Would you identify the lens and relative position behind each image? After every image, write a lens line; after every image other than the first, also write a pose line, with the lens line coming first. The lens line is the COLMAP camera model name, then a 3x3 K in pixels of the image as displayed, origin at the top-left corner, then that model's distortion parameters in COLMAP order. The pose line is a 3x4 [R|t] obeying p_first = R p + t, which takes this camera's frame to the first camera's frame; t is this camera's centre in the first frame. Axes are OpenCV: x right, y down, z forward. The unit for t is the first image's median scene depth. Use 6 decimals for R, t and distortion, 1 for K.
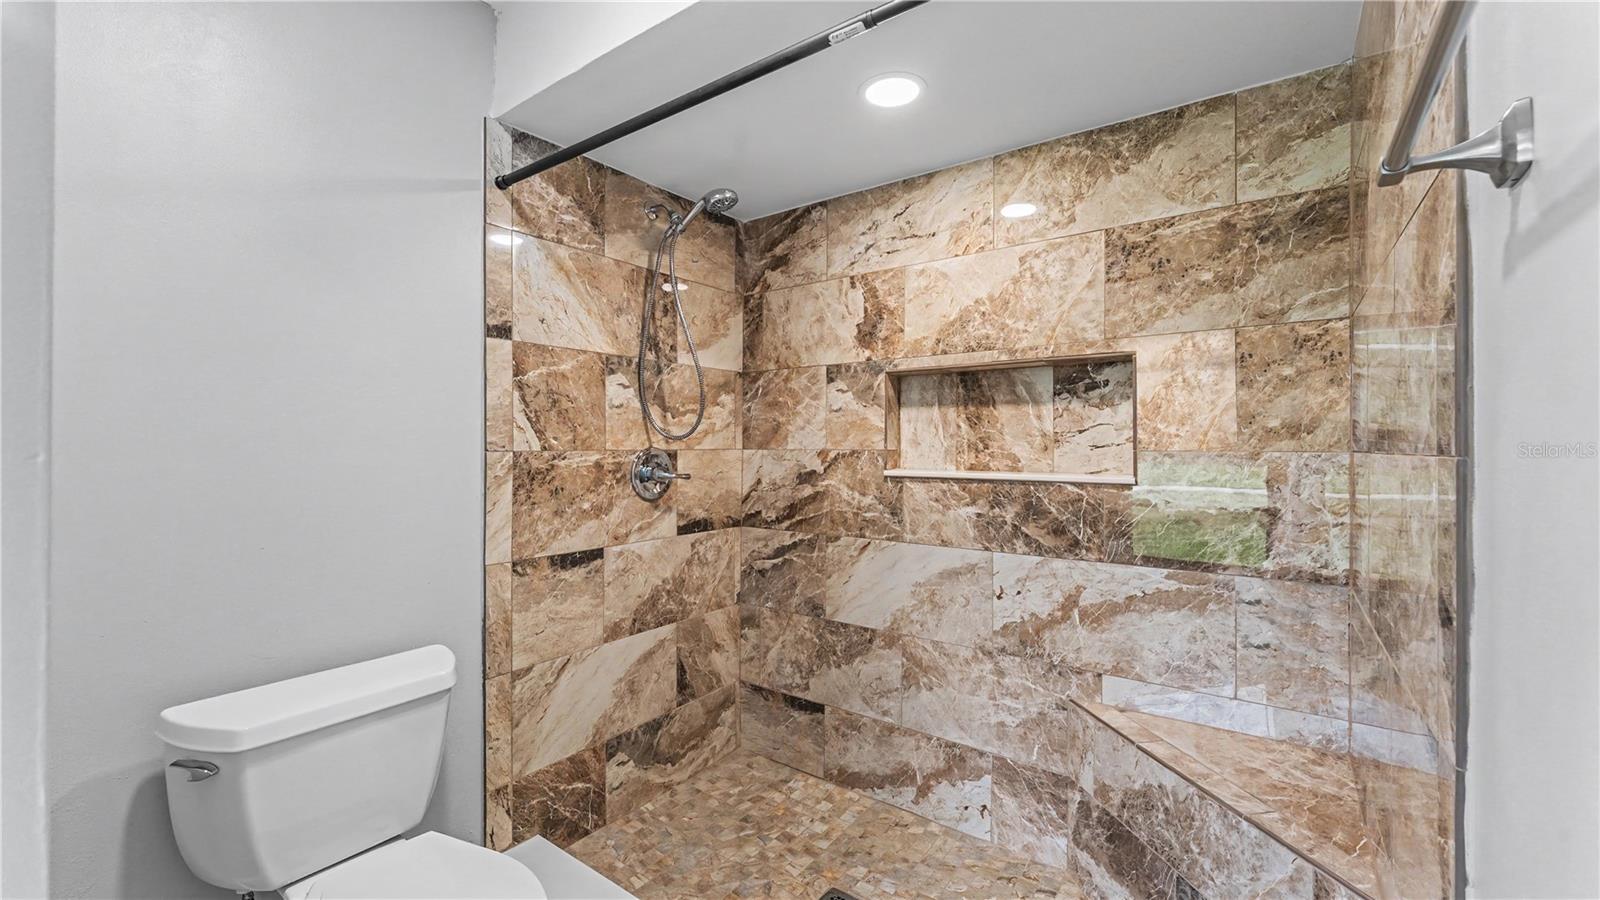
lens RADIAL K [[641.7, 0, 805.2], [0, 641.7, 445.4], [0, 0, 1]] dist [0.001266, 0.000033]
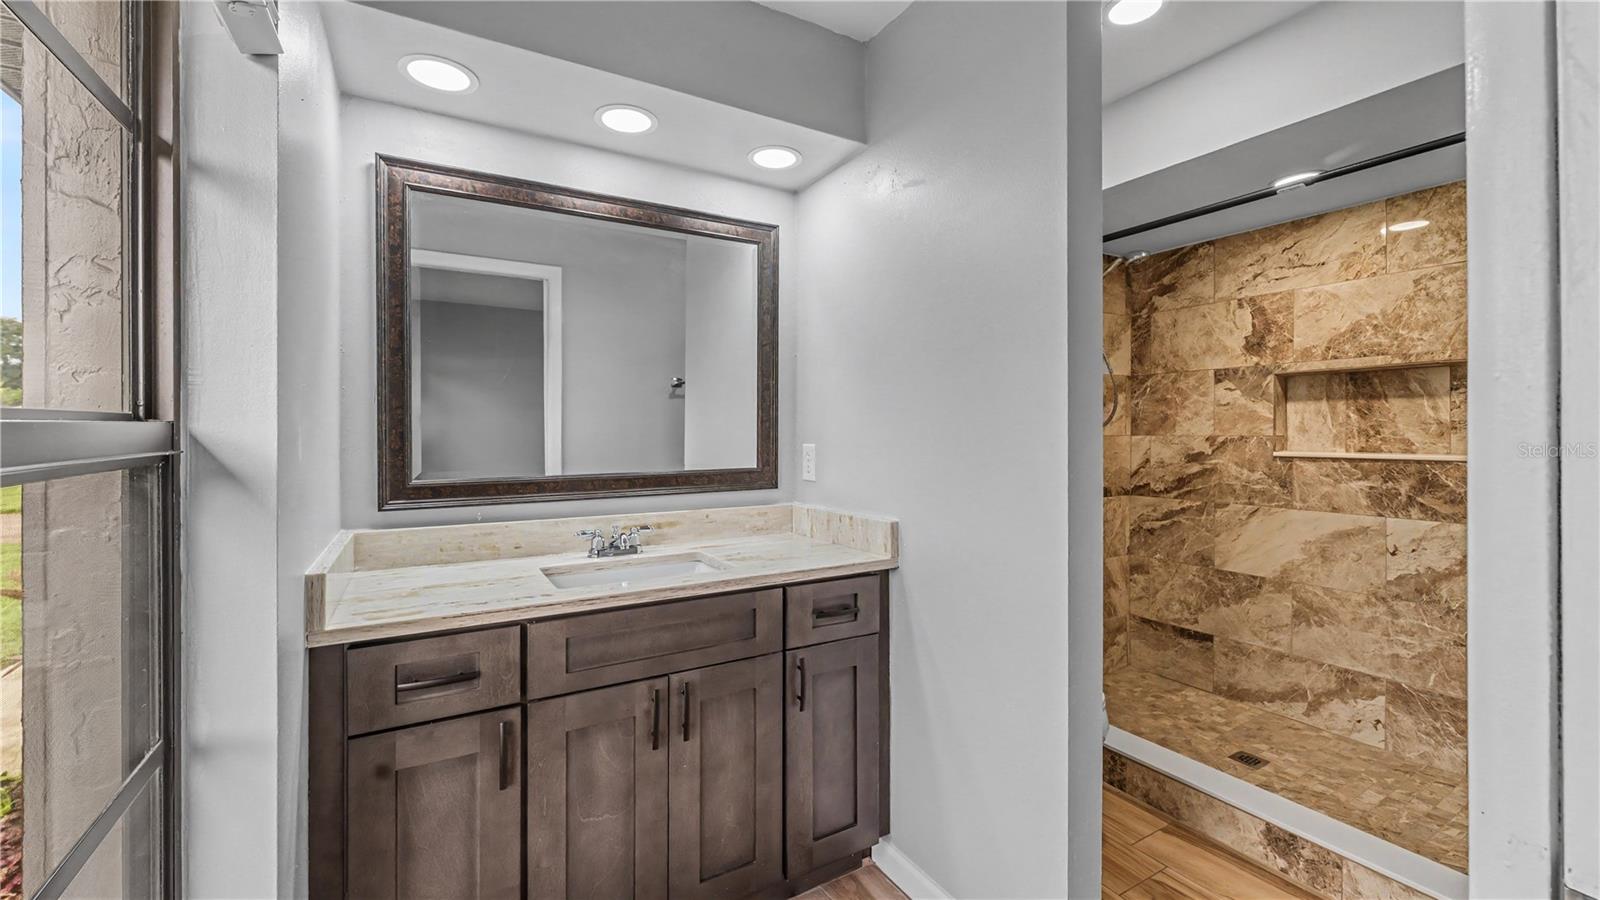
lens RADIAL K [[647.8, 0, 798.0], [0, 647.8, 434.0], [0, 0, 1]] dist [0.000207, 0.000001]
pose [[0.915718, -0.004157, -0.401799, -0.219888], [0.005897, 0.999978, 0.003095, -0.005716], [0.401777, -0.005204, 0.915723, -0.541624]]
